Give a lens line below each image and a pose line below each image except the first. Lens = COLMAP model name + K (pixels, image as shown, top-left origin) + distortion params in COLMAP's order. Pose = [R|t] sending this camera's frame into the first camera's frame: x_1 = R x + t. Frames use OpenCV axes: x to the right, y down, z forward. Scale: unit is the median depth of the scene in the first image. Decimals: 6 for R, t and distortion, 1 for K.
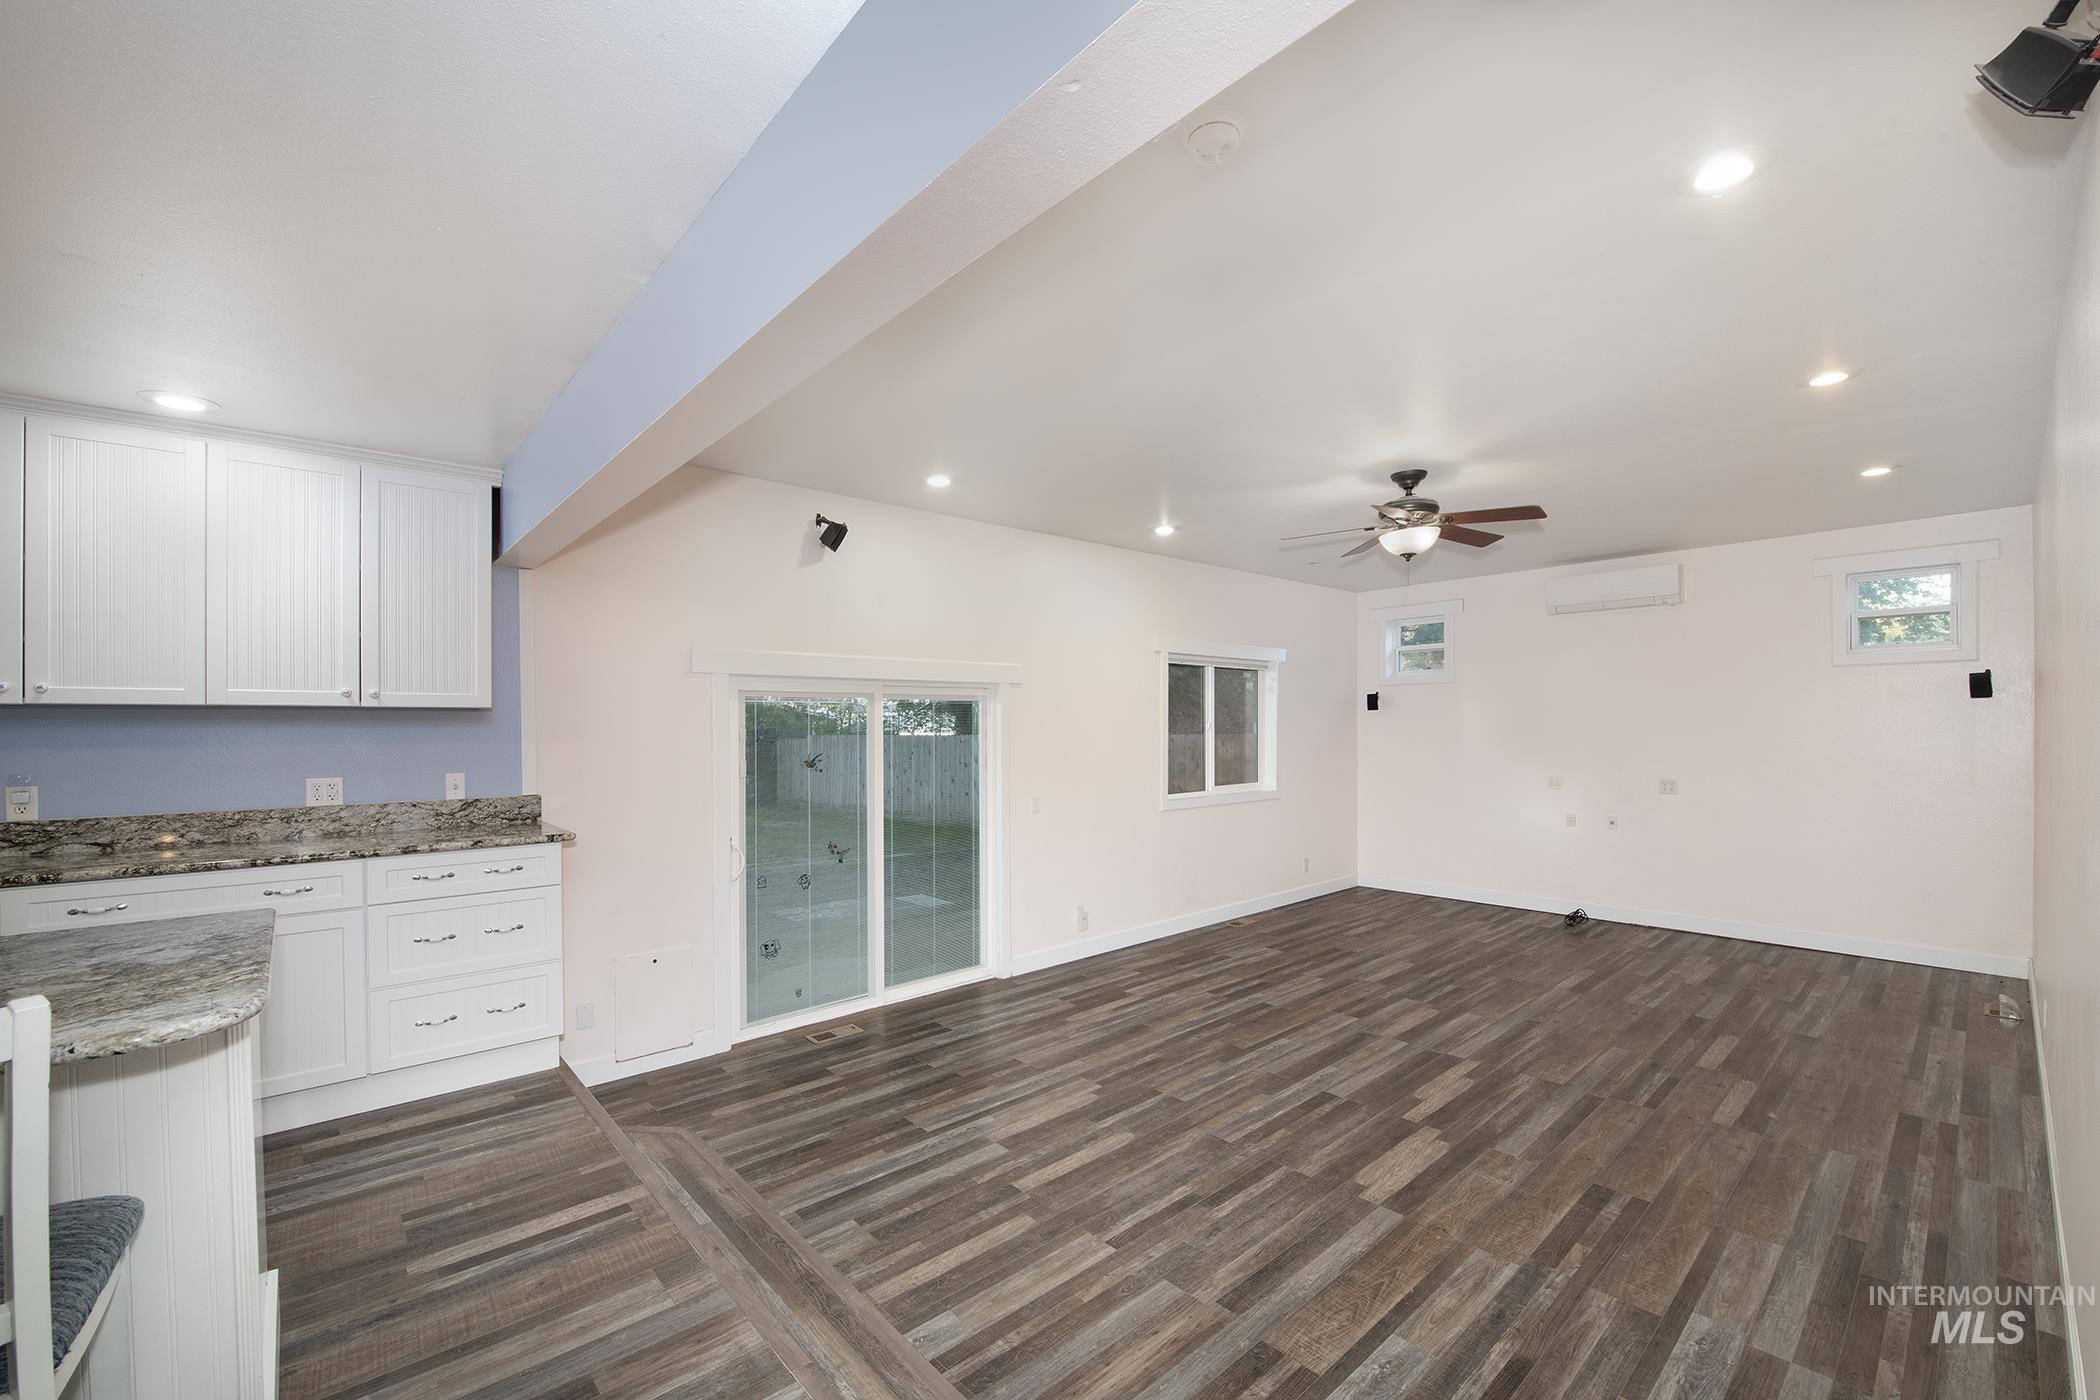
lens RADIAL K [[875.3, 0, 1050.0], [0, 875.3, 700.0], [0, 0, 1]] dist [-0.015922, -0.000572]
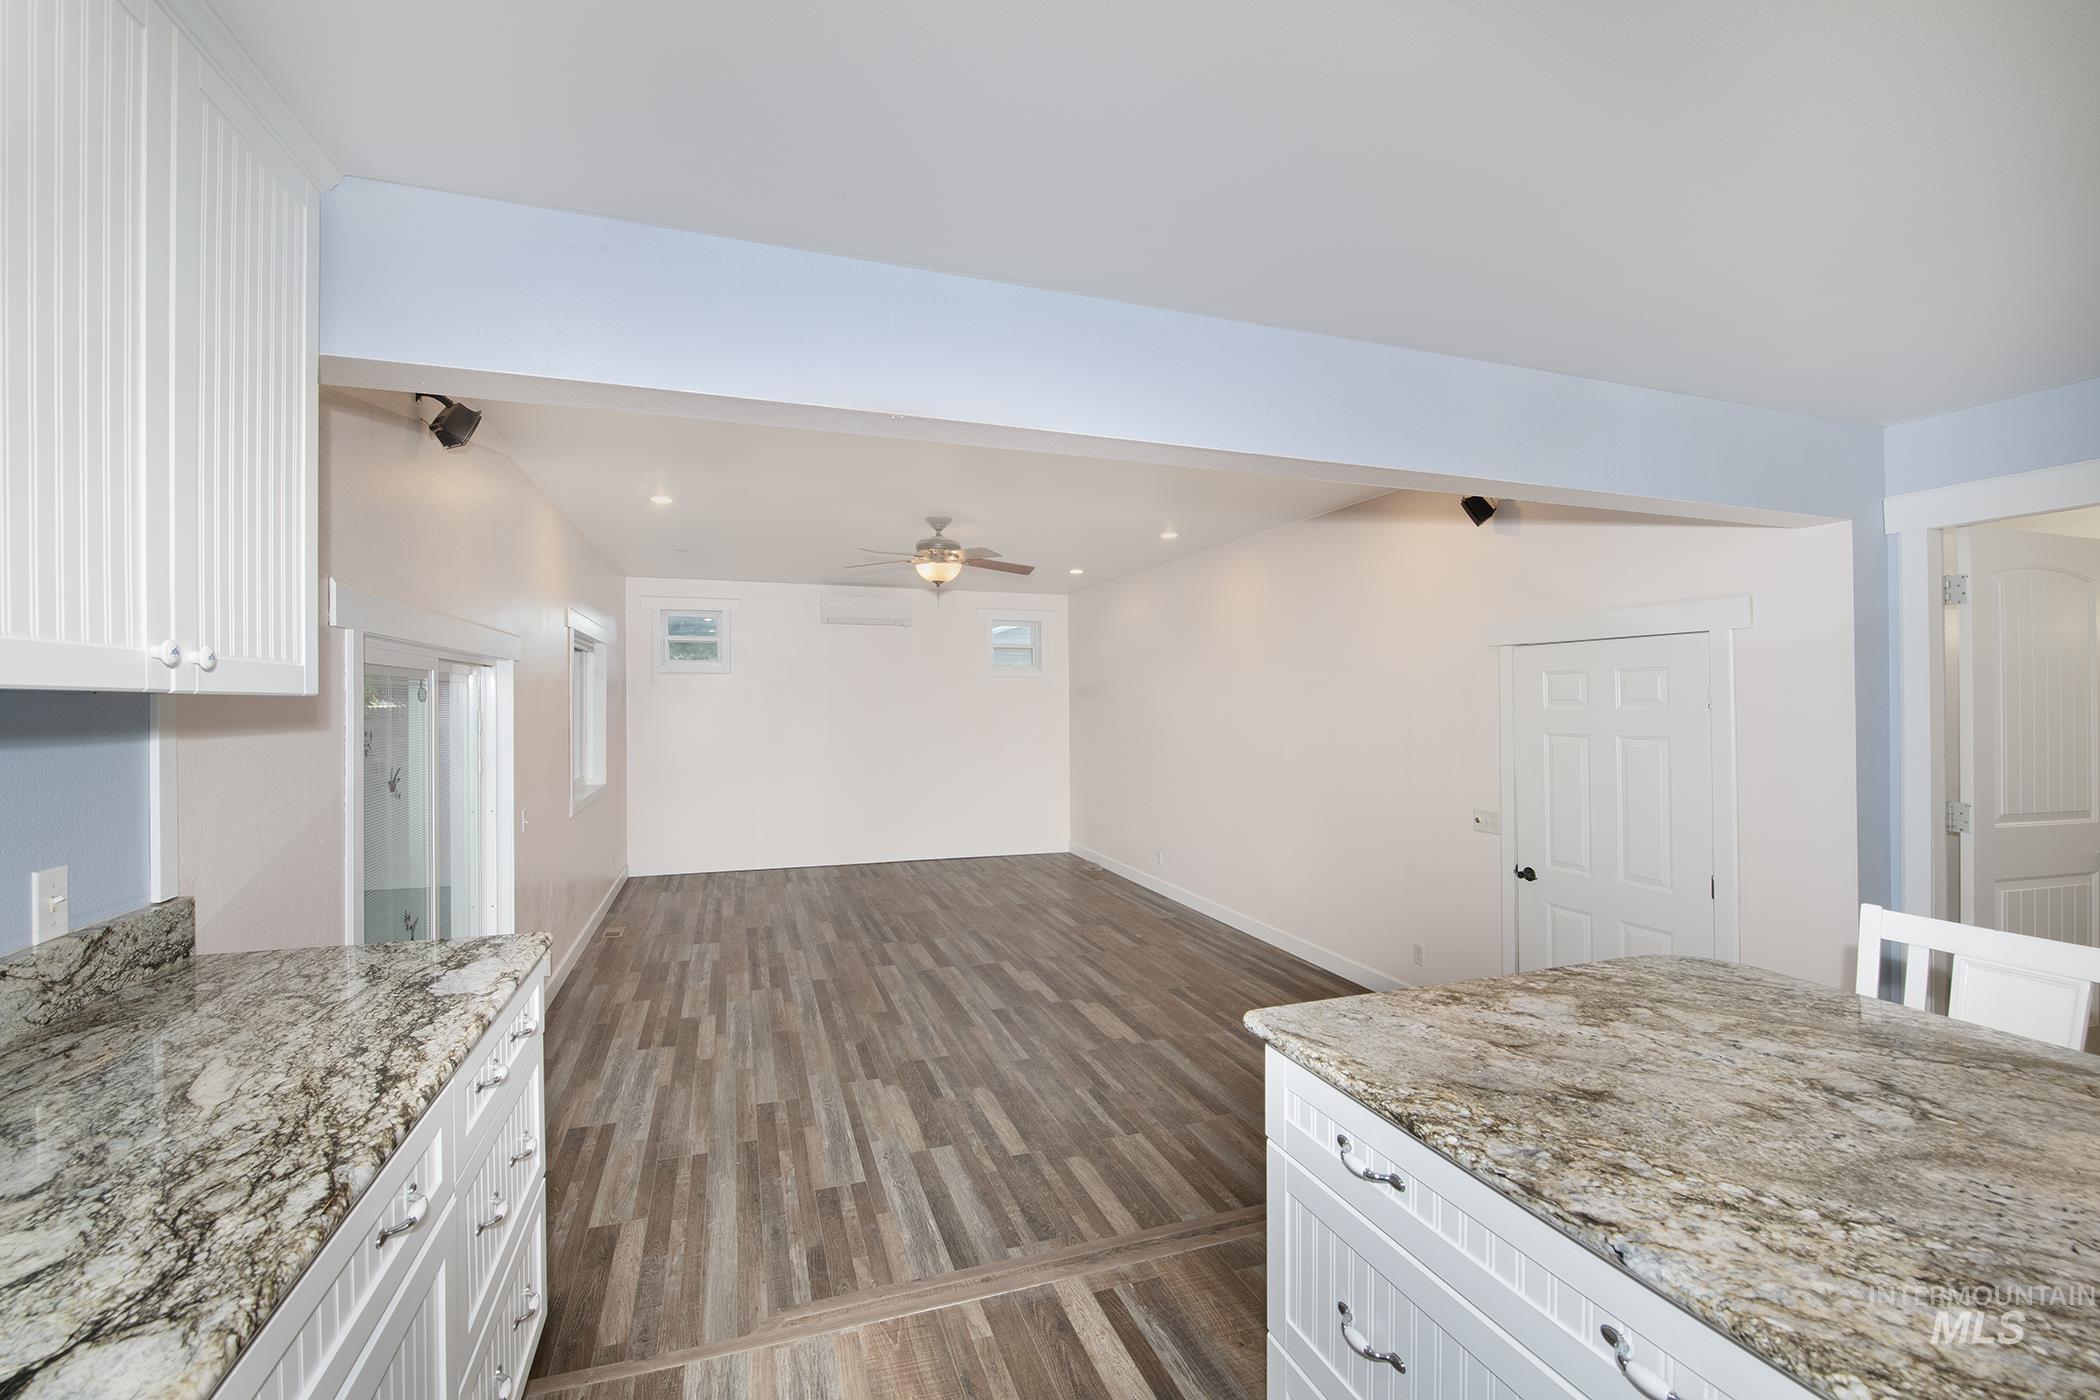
lens RADIAL K [[875.3, 0, 1050.0], [0, 875.3, 700.0], [0, 0, 1]] dist [-0.015922, -0.000572]
pose [[0.374804, 0.009685, 0.927053, -0.837139], [-0.028219, 0.999601, 0.000966, 0.005286], [-0.926674, -0.026523, 0.374928, 0.483953]]
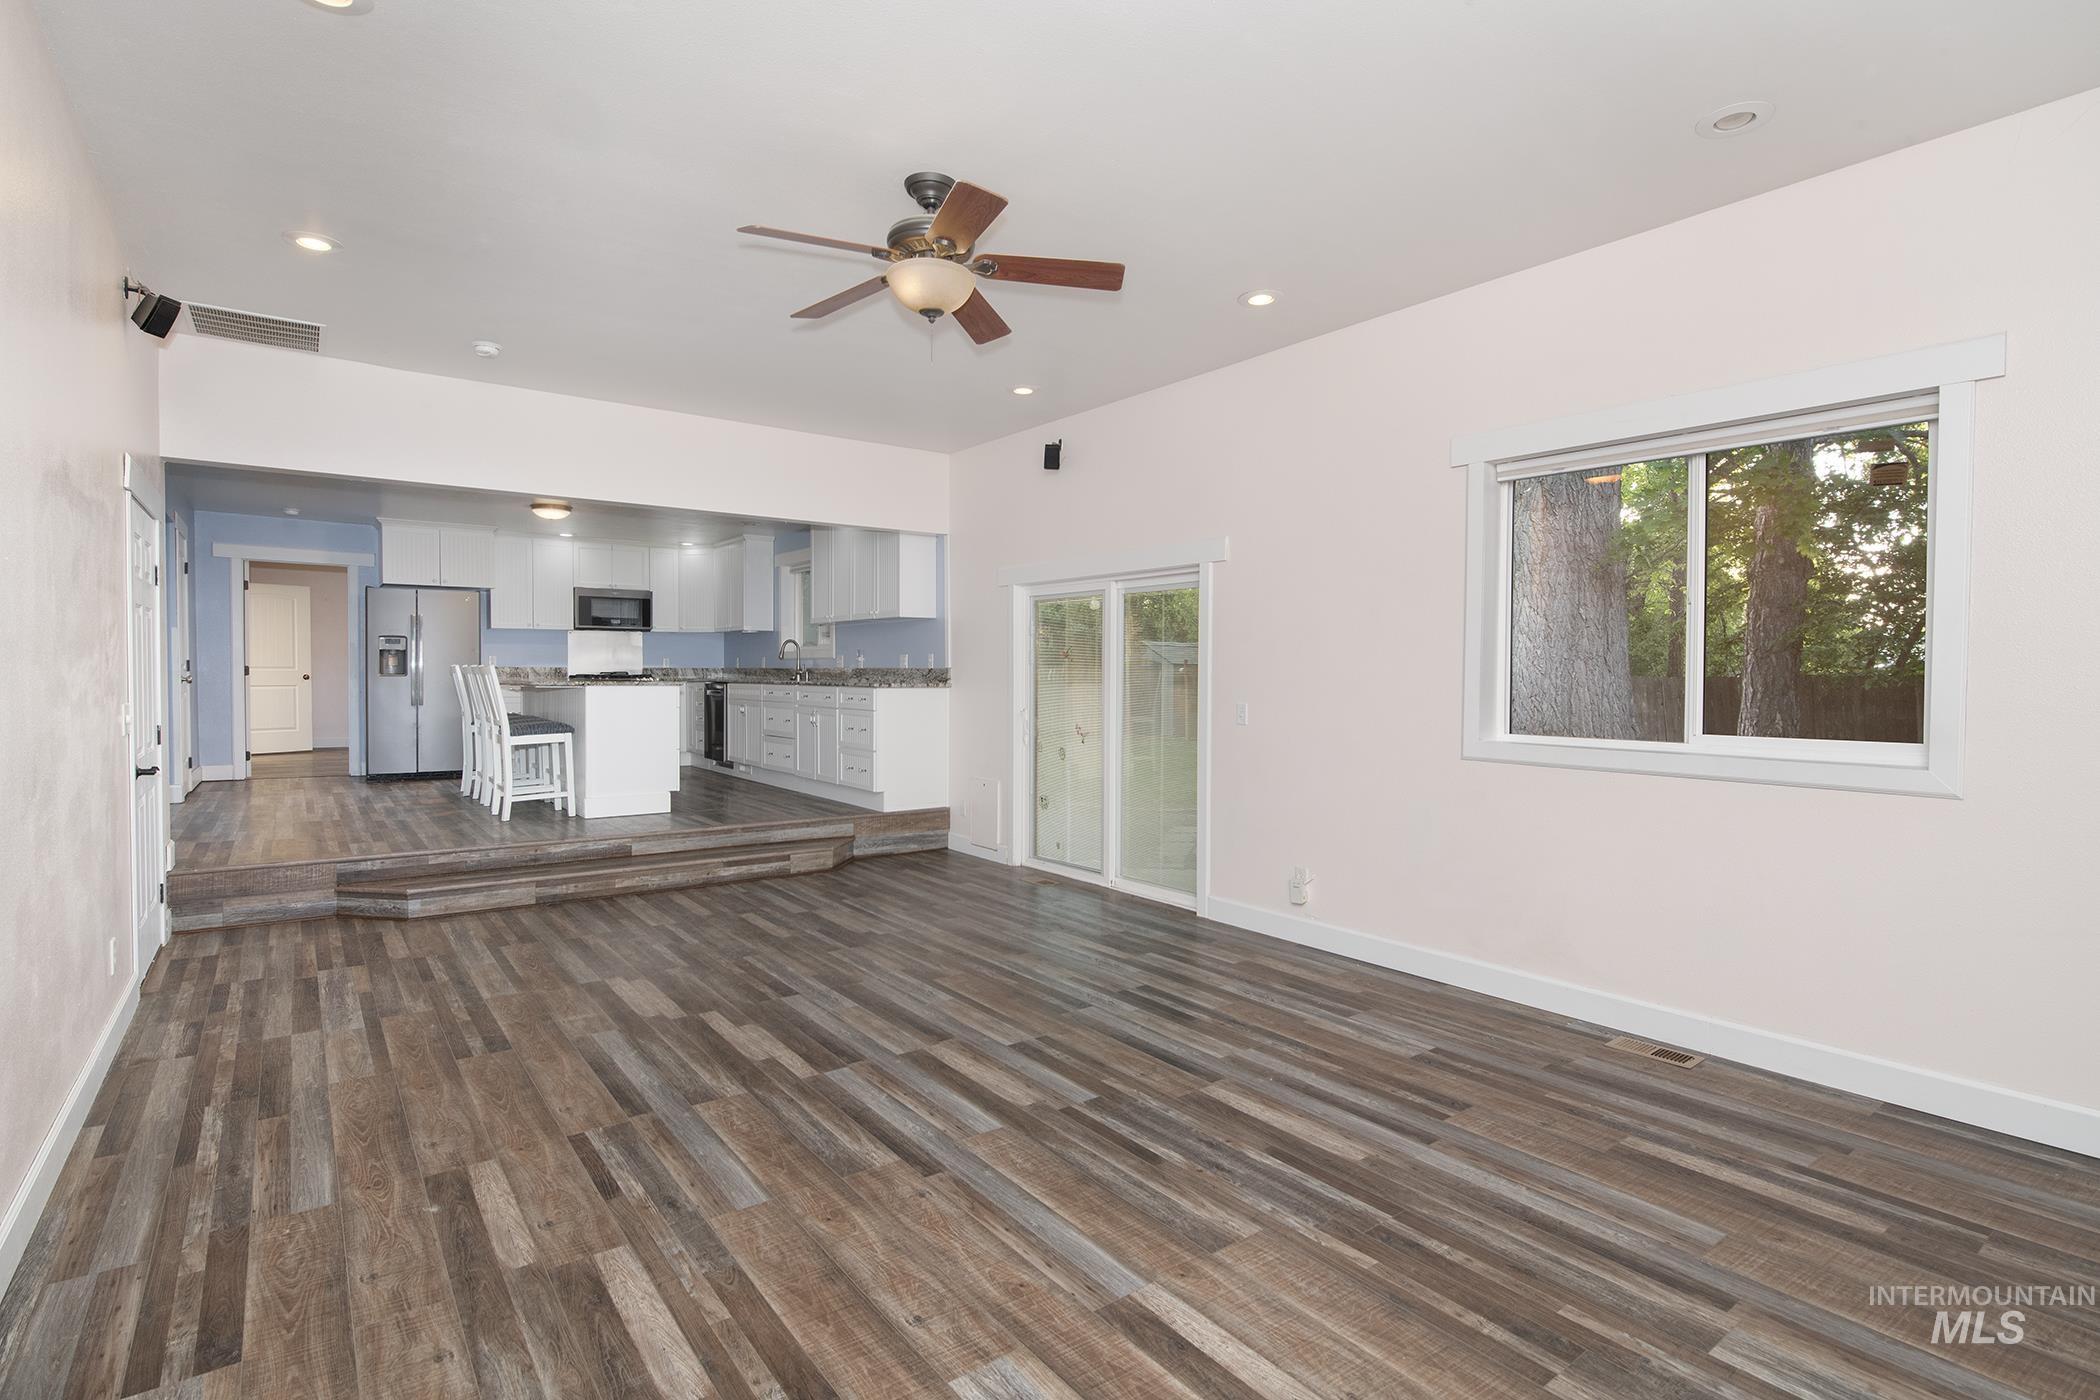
lens RADIAL K [[1002.8, 0, 1050.0], [0, 1002.8, 700.0], [0, 0, 1]] dist [-0.026008, 0.004727]
pose [[-0.083308, 0.035464, -0.995893, 1.390093], [0.016167, 0.999283, 0.034233, 0.106368], [0.996393, -0.013249, -0.083822, 1.405468]]
